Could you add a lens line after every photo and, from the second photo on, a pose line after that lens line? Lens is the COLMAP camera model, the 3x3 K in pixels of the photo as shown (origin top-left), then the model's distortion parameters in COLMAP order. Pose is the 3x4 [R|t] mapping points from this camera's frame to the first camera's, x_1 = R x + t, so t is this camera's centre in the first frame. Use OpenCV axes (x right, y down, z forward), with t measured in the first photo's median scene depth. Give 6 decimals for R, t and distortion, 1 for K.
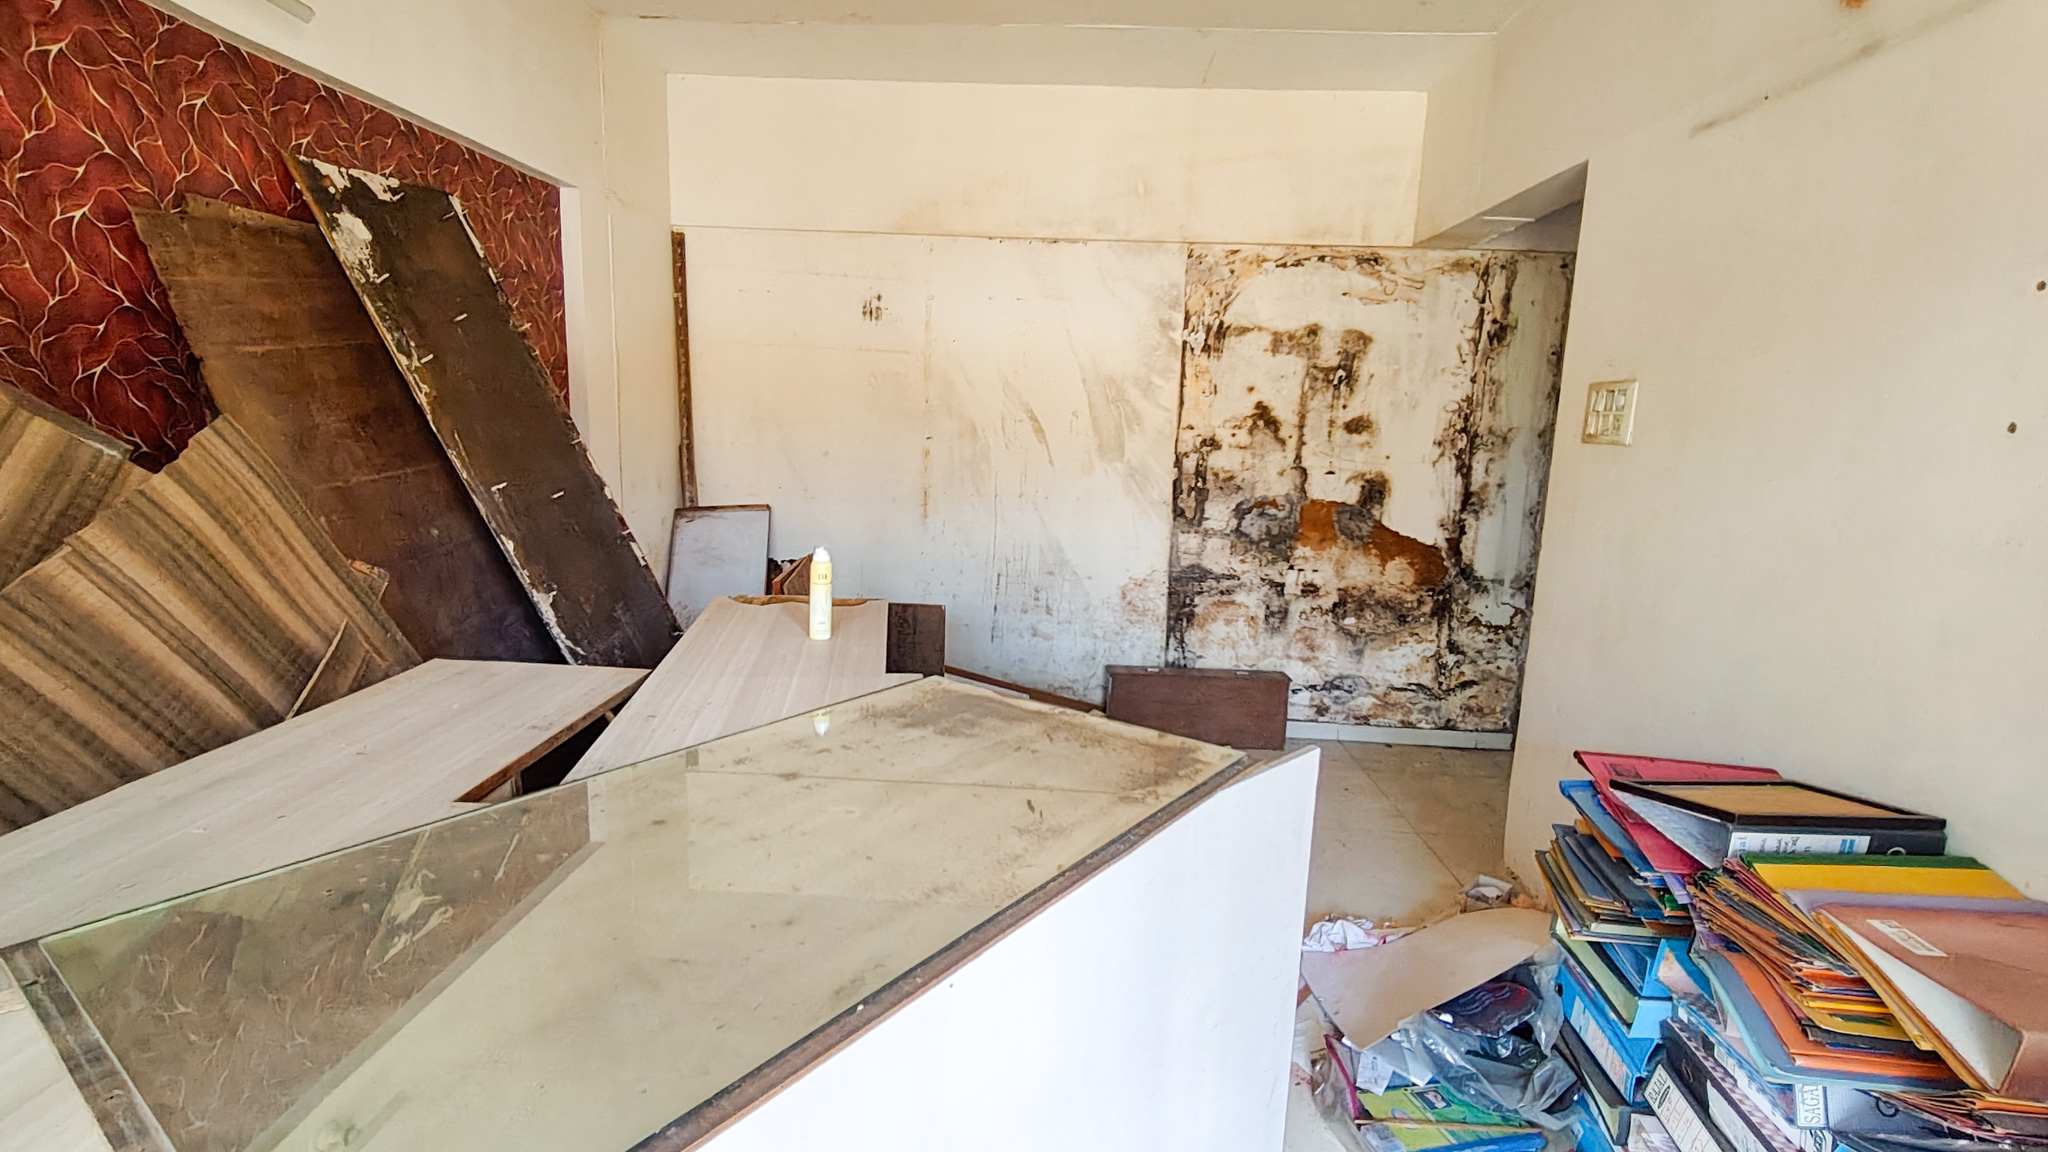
lens RADIAL K [[962.8, 0, 1020.5], [0, 962.8, 577.0], [0, 0, 1]] dist [0.012807, -0.003239]
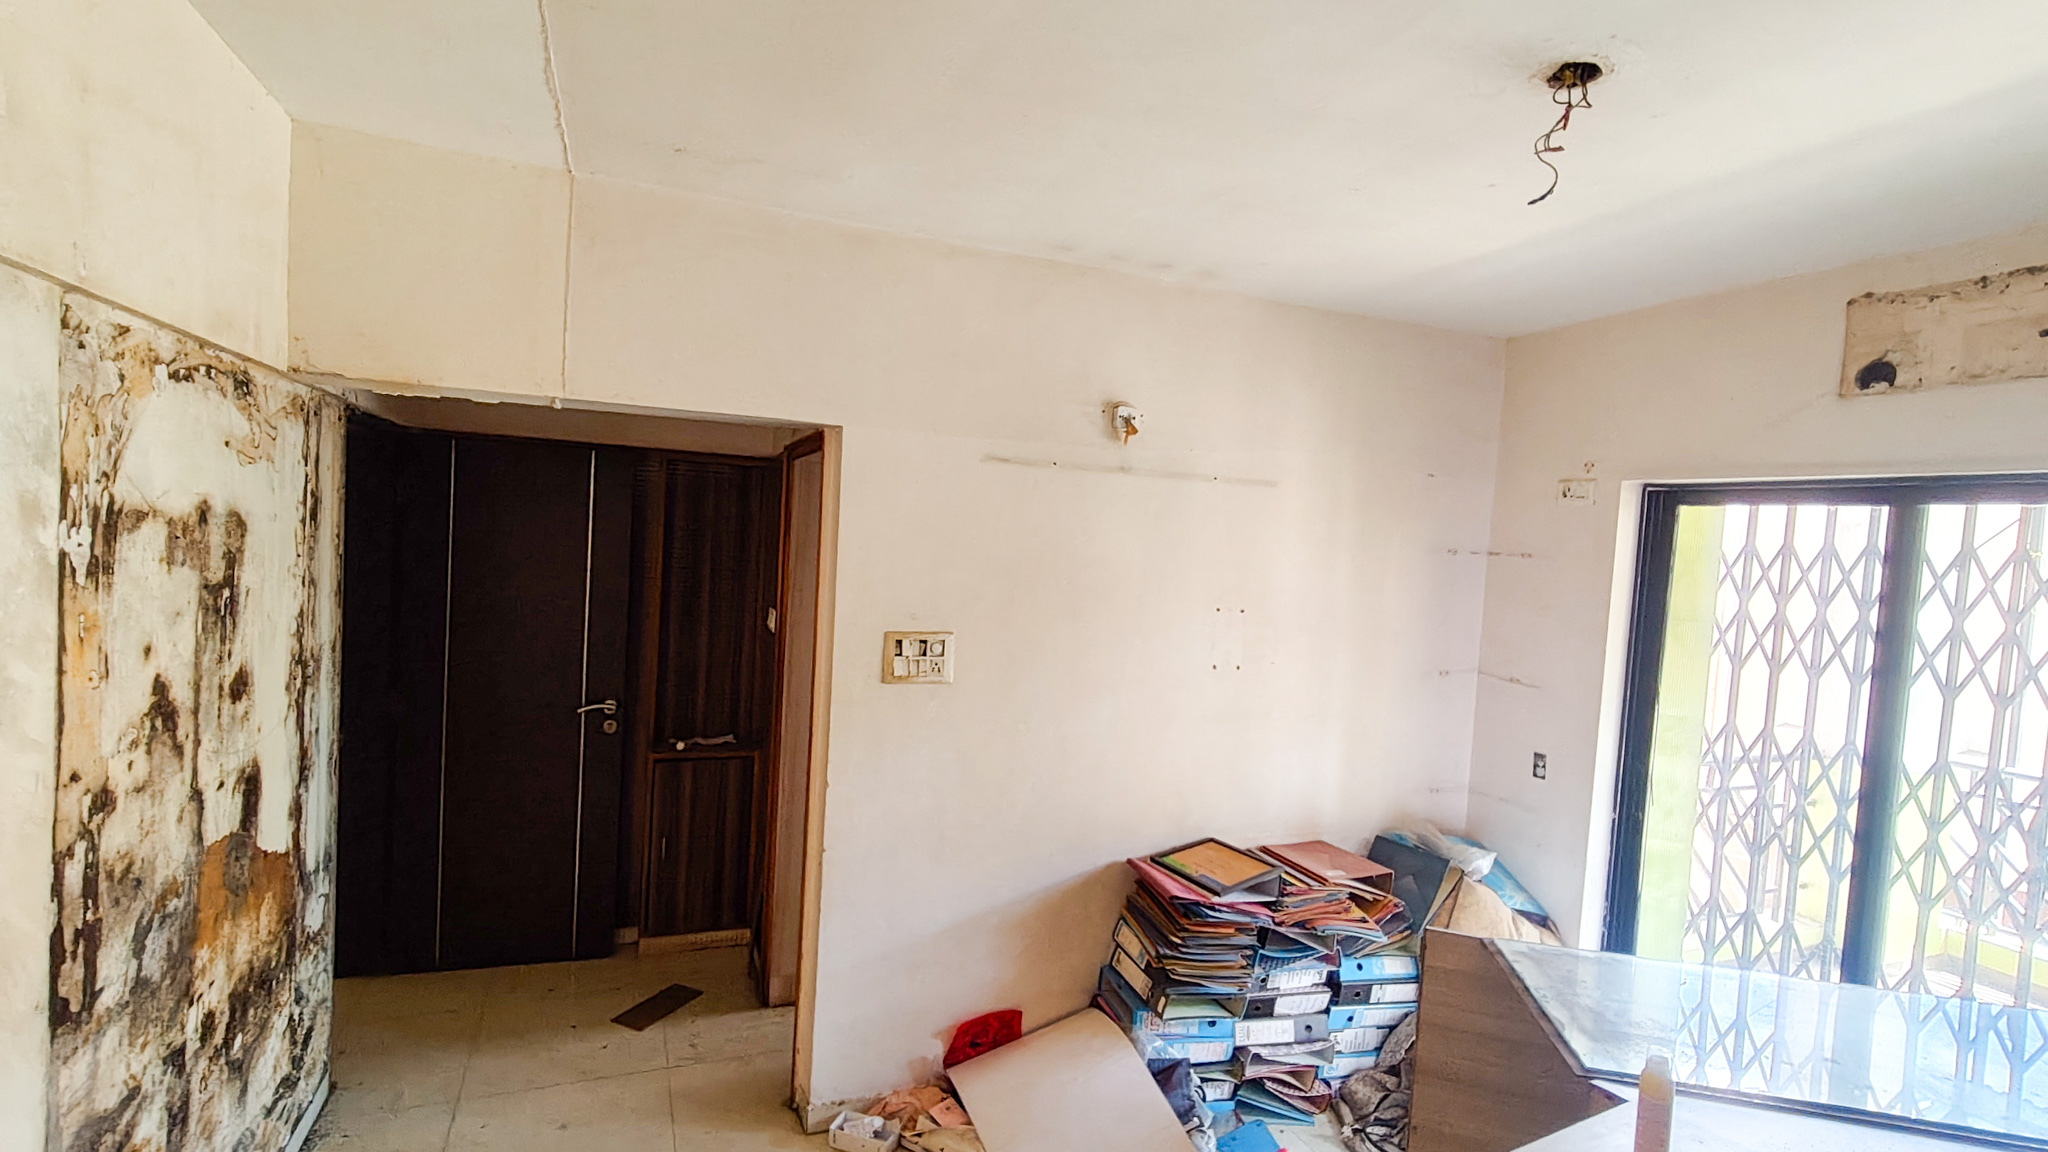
lens RADIAL K [[962.8, 0, 1020.9], [0, 962.8, 580.0], [0, 0, 1]] dist [0.012807, -0.003239]
pose [[-0.420342, -0.097793, 0.902080, -0.308069], [0.078330, 0.986553, 0.143450, -0.258469], [-0.903978, 0.130959, -0.407029, 0.825733]]
